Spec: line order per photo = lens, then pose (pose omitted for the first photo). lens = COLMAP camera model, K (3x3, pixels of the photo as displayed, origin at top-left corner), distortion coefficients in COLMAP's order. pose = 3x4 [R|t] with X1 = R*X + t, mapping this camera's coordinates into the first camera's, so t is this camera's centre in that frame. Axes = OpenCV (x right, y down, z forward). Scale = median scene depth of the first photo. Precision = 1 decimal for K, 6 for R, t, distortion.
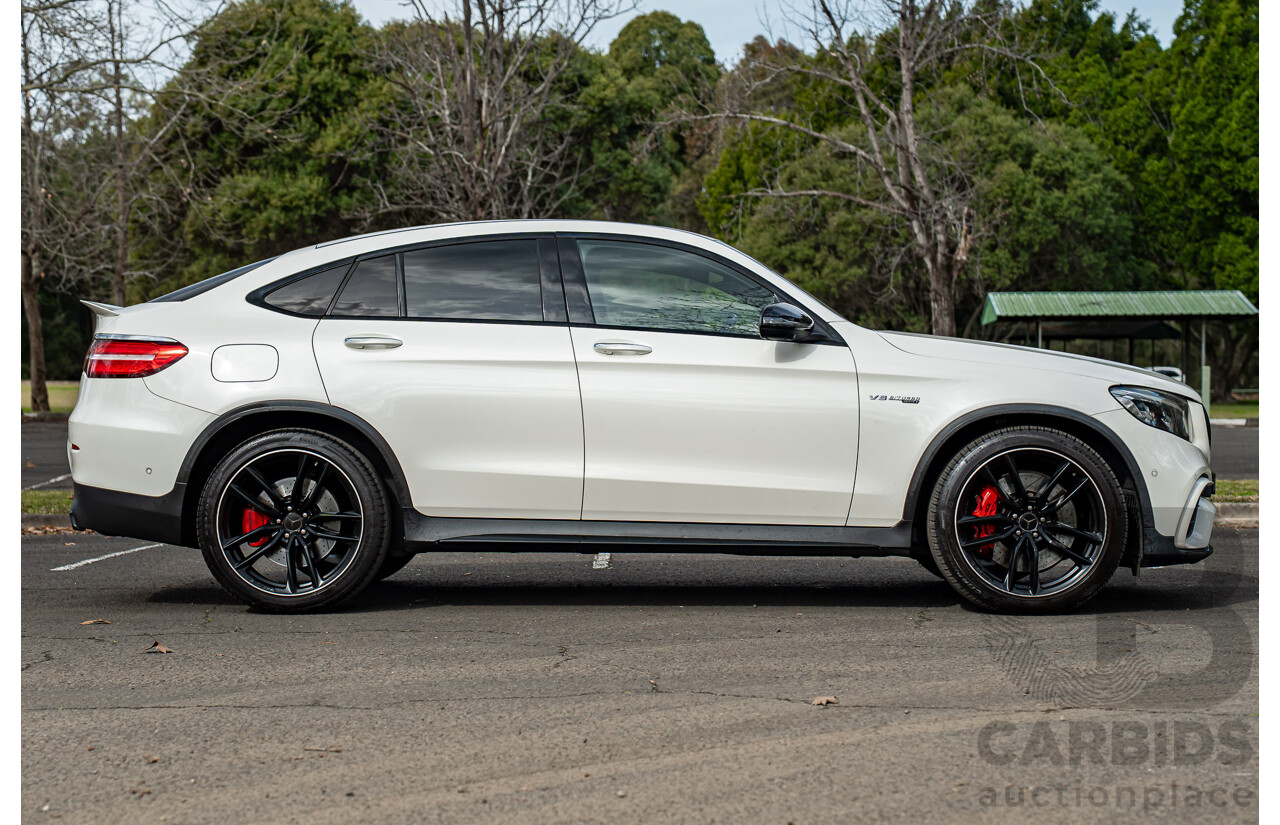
lens RADIAL K [[2856.8, 0, 621.0], [0, 2856.8, 391.2], [0, 0, 1]] dist [0.427538, 0.019221]
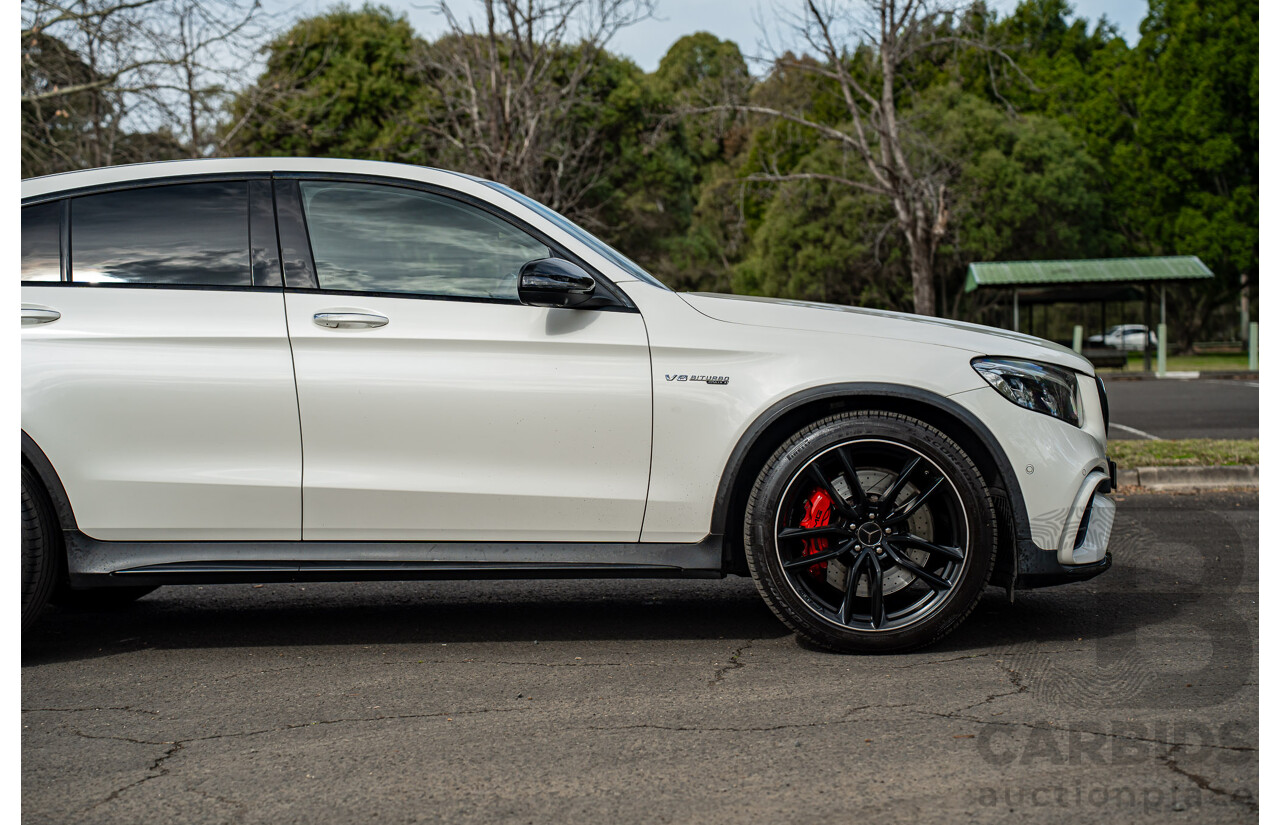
lens RADIAL K [[2344.0, 0, 634.1], [0, 2344.0, 393.9], [0, 0, 1]] dist [0.499956, 0.179213]
pose [[0.999596, -0.016186, -0.023356, 0.017476], [0.016580, 0.999722, 0.016778, -0.000815], [0.023078, -0.017159, 0.999586, 0.067740]]
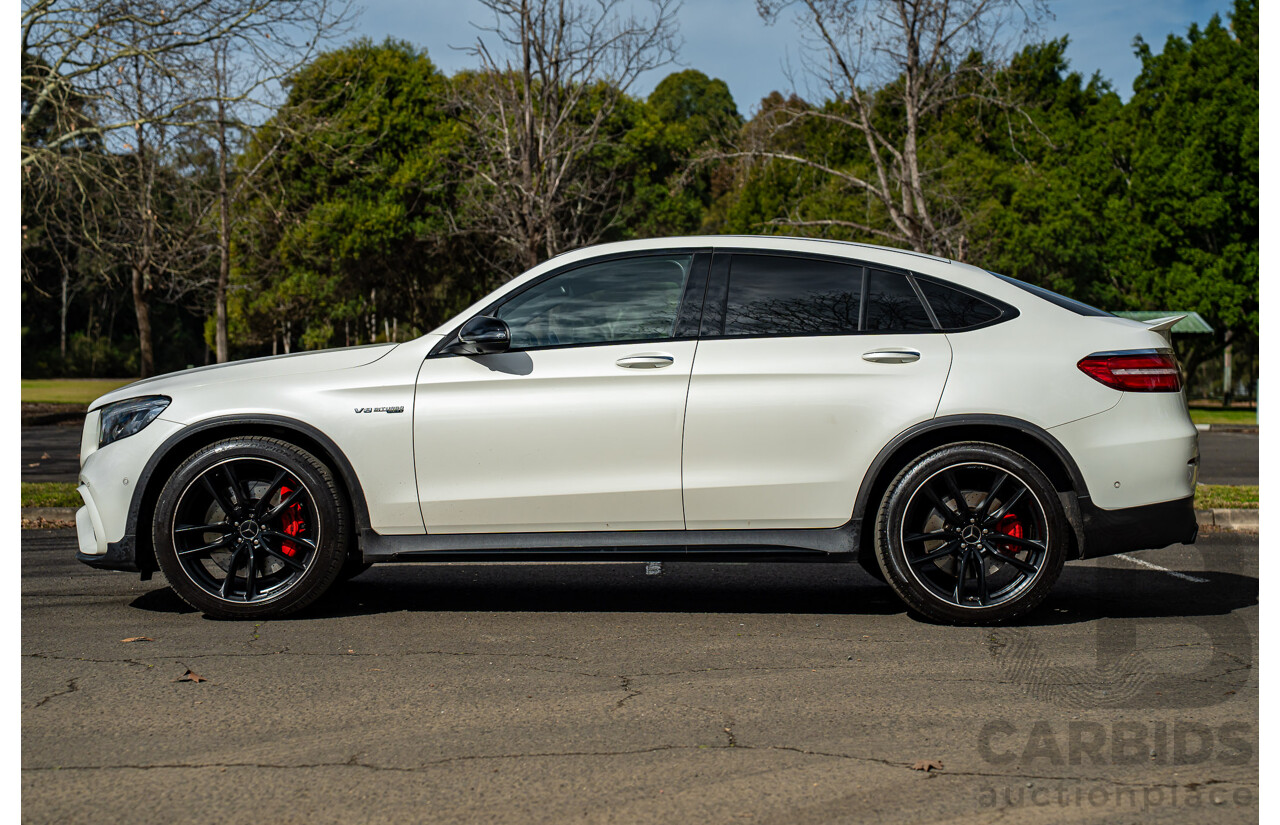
lens RADIAL K [[2398.3, 0, 652.6], [0, 2398.3, 398.0], [0, 0, 1]] dist [0.408641, 0.094357]
pose [[0.999946, 0.010369, 0.000125, -0.001982], [-0.010370, 0.999943, 0.002567, -0.000766], [-0.000099, -0.002568, 0.999997, 0.033549]]
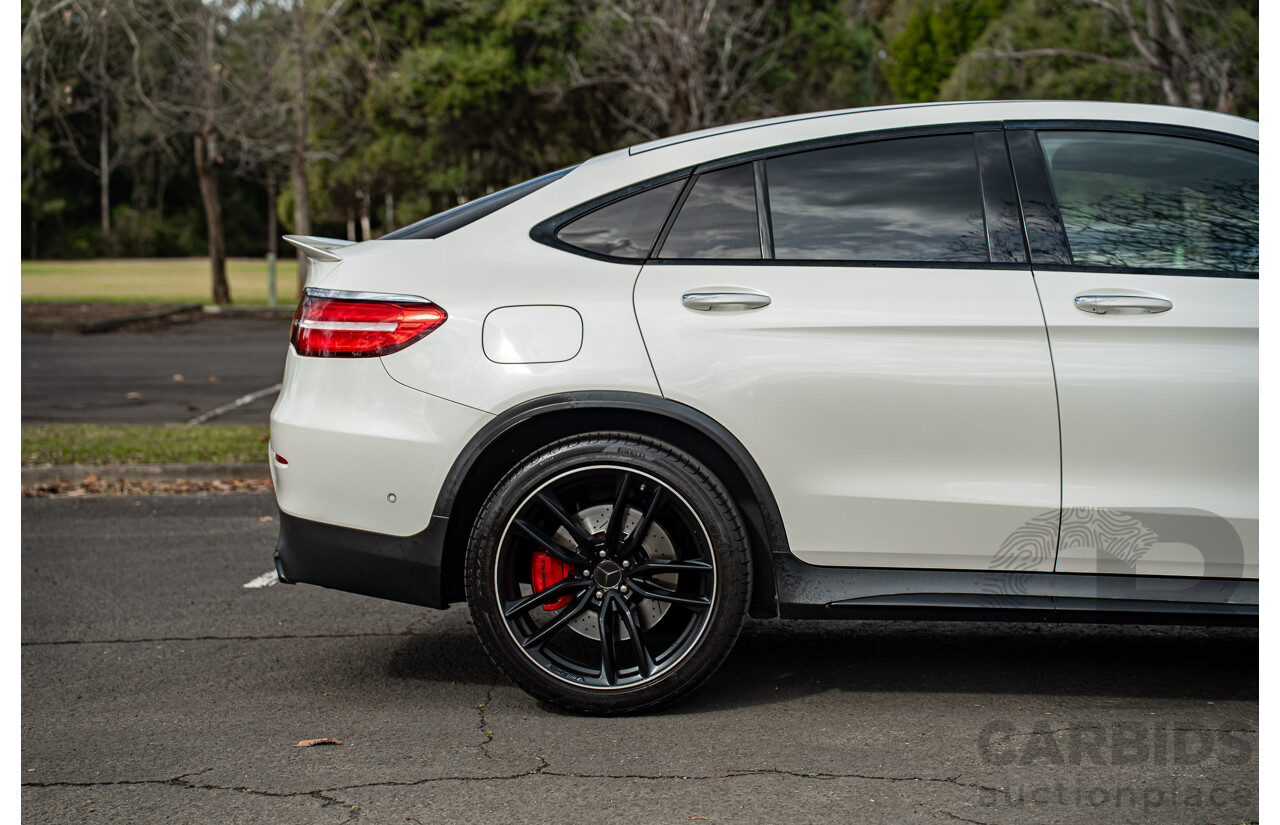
lens RADIAL K [[2806.1, 0, 640.0], [0, 2806.1, 412.5], [0, 0, 1]] dist [0.524559, 0.313032]
pose [[0.998617, -0.009974, -0.051625, -0.013903], [0.012759, 0.998465, 0.053898, -0.004965], [0.051008, -0.054482, 0.997211, 0.068485]]
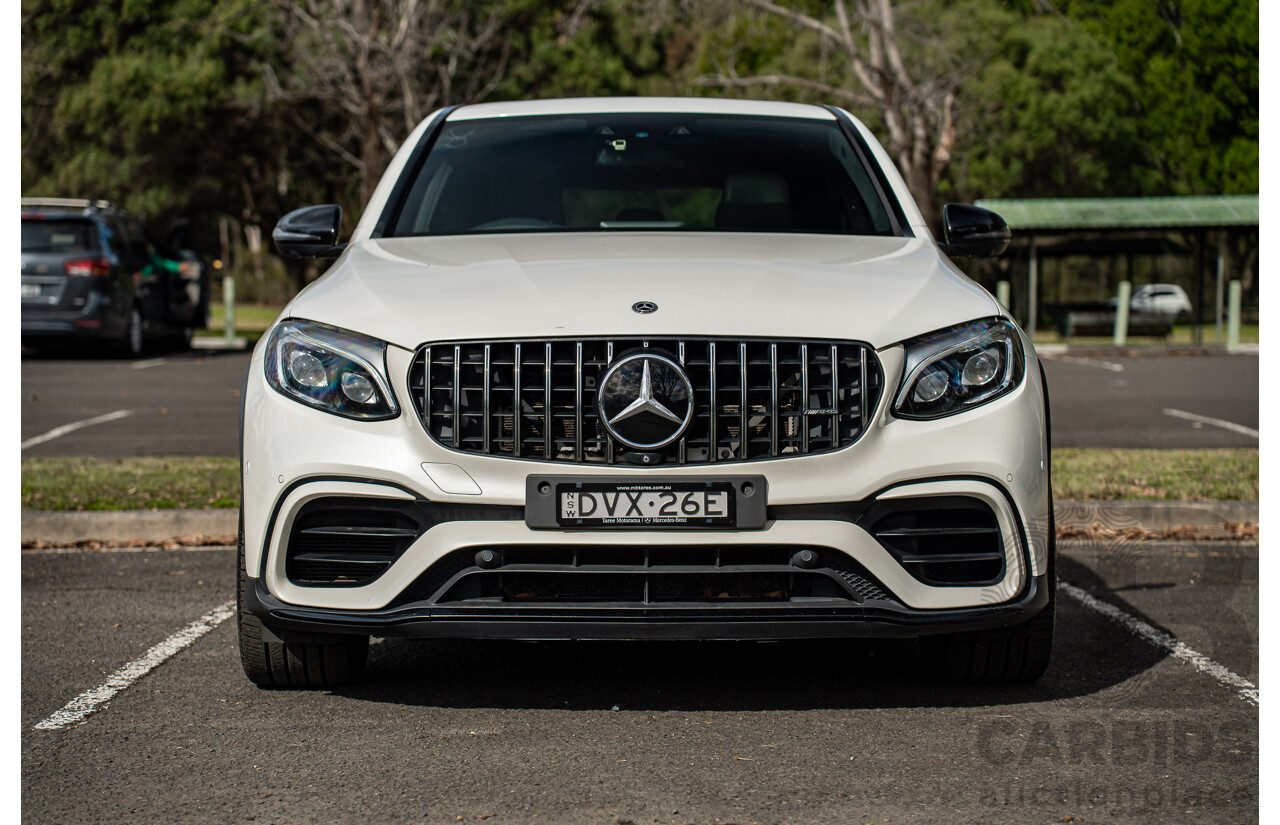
lens RADIAL K [[2806.1, 0, 640.0], [0, 2806.1, 412.5], [0, 0, 1]] dist [0.524559, 0.313032]
pose [[0.999962, 0.003691, 0.007844, 0.018712], [-0.003972, 0.999339, 0.036144, -0.000378], [-0.007705, -0.036174, 0.999316, 0.134279]]
